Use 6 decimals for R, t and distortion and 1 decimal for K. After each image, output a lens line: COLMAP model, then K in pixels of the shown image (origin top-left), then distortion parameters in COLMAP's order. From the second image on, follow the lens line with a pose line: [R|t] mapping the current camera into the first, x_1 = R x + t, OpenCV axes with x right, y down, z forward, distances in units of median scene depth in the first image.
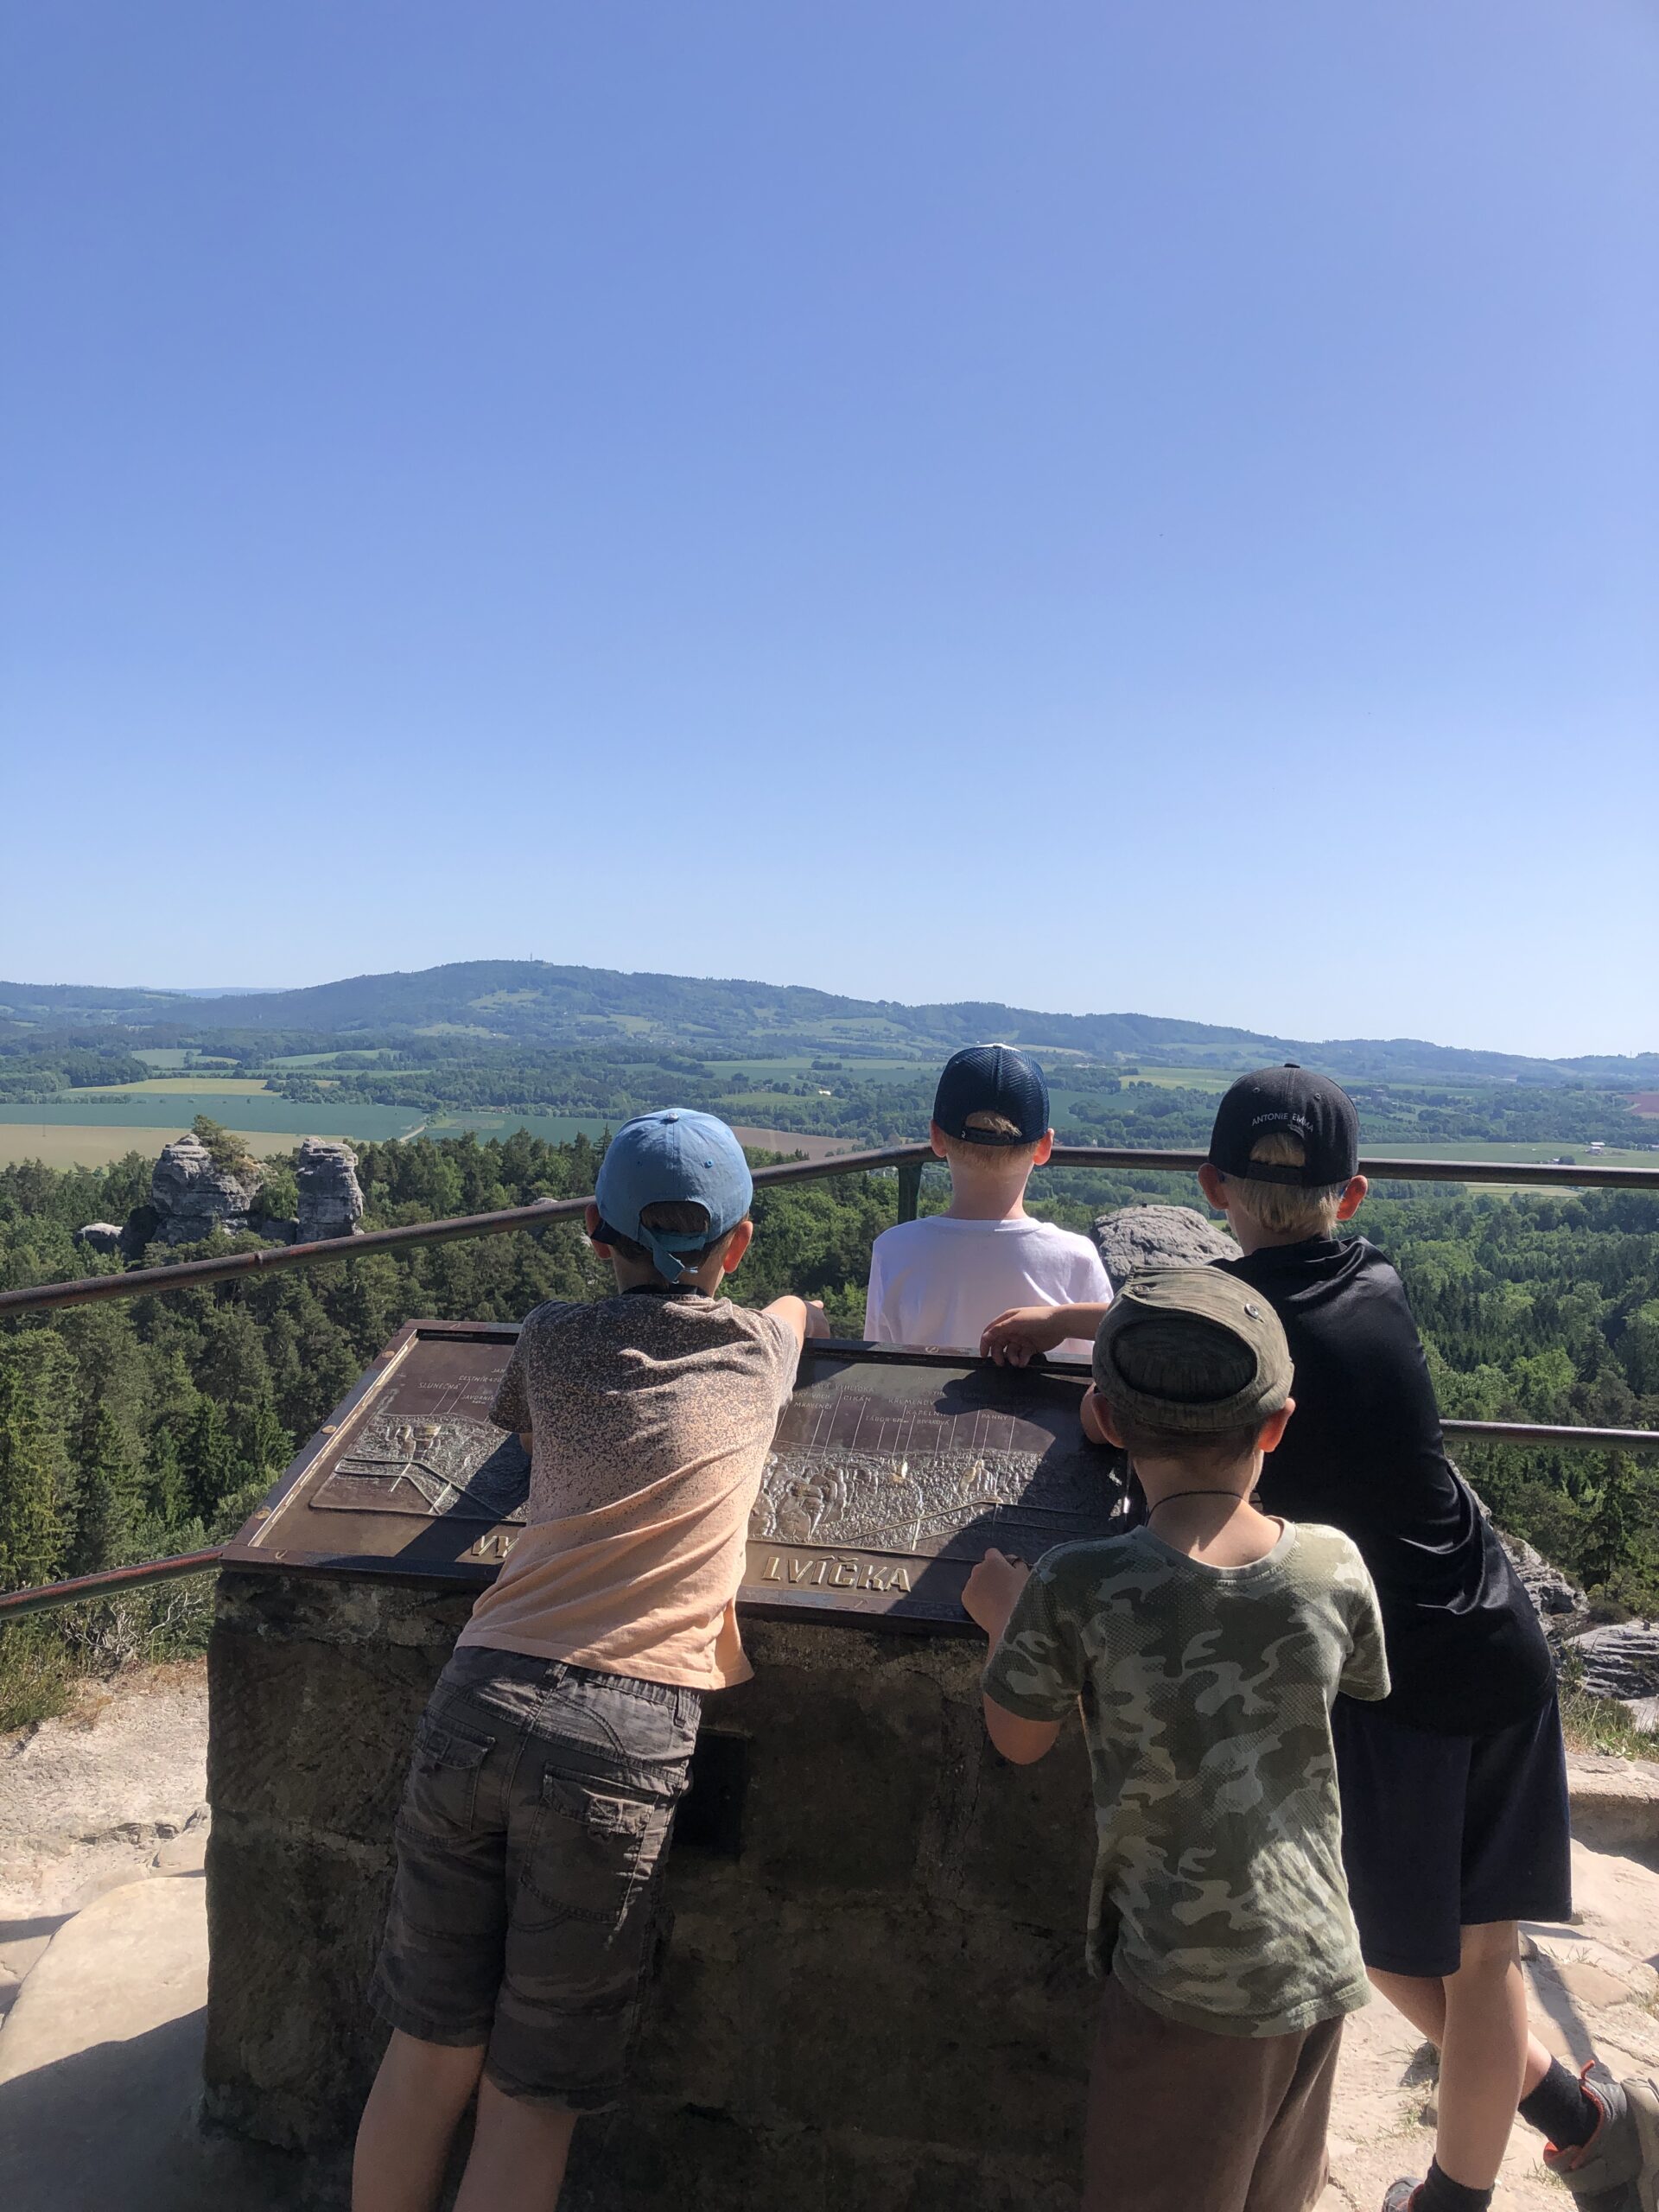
lens RADIAL K [[1794.8, 0, 819.5], [0, 1794.8, 1125.2], [0, 0, 1]] dist [0.041604, -0.045170]
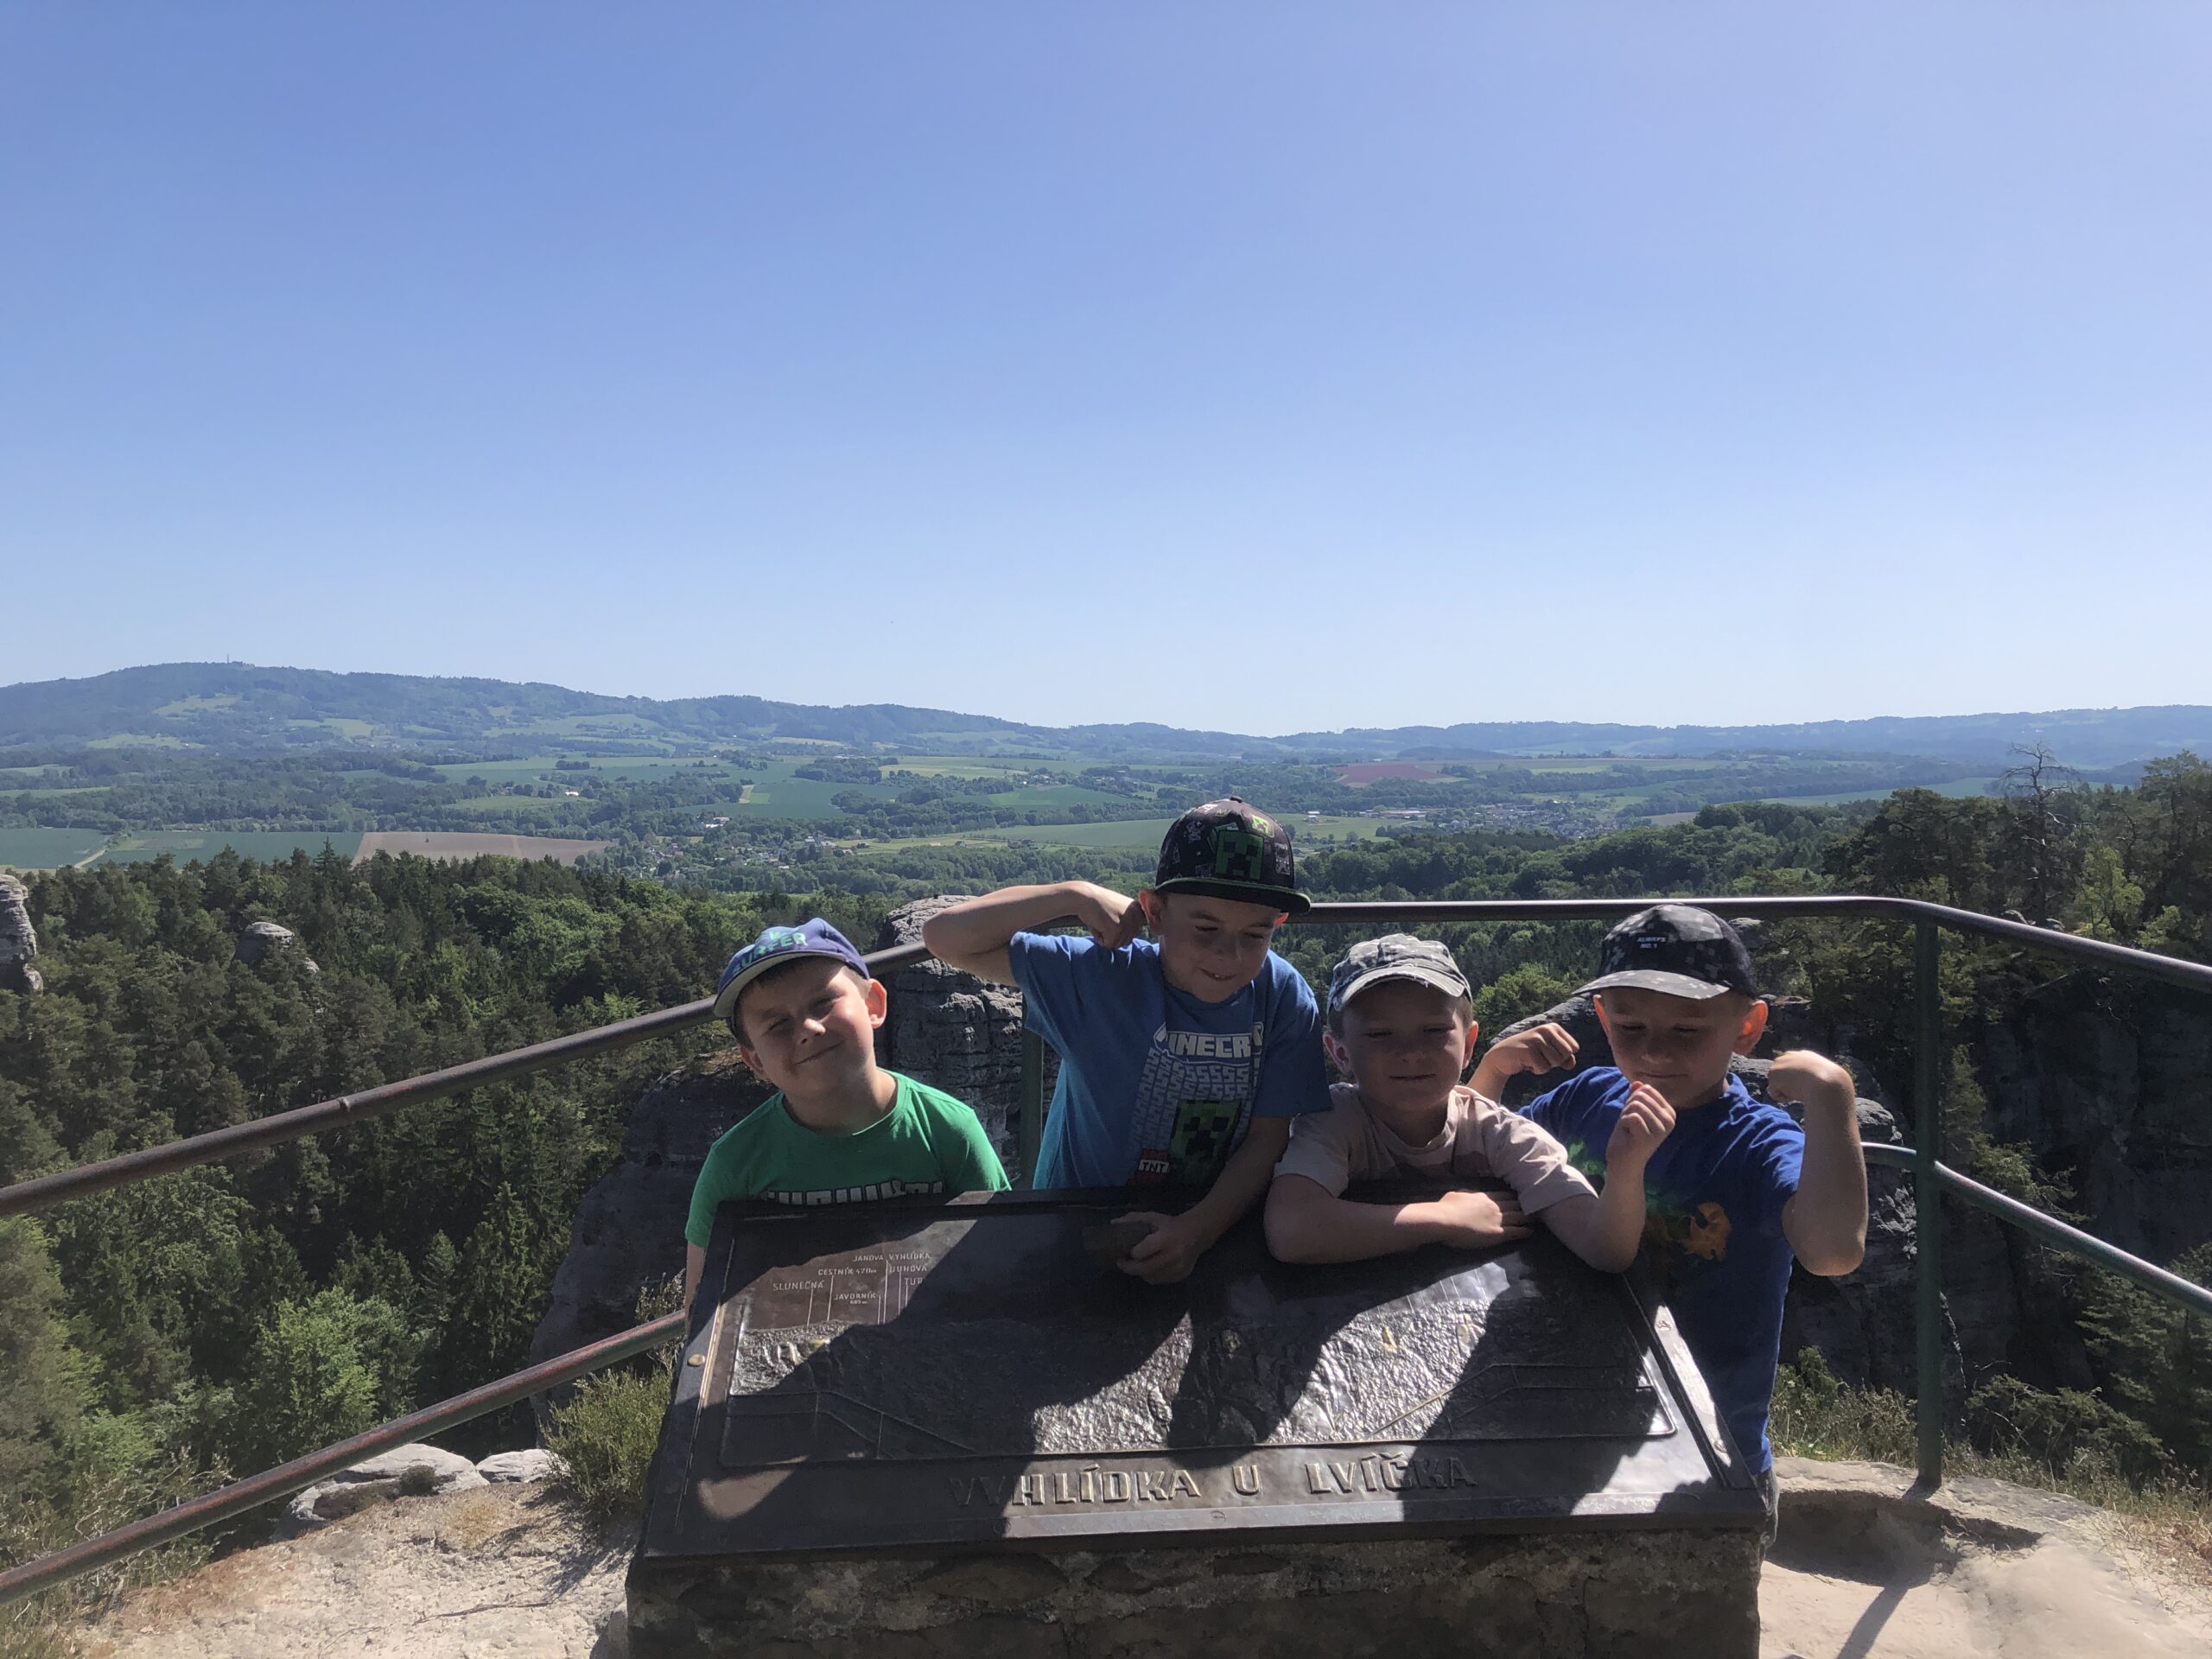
lens RADIAL K [[1794.8, 0, 1100.9], [0, 1794.8, 823.2], [0, 0, 1]] dist [0.041604, -0.045170]
pose [[0.957954, -0.043894, 0.283544, -0.262910], [0.042802, 0.999033, 0.010050, -0.063481], [-0.283711, 0.002509, 0.958906, 0.128394]]
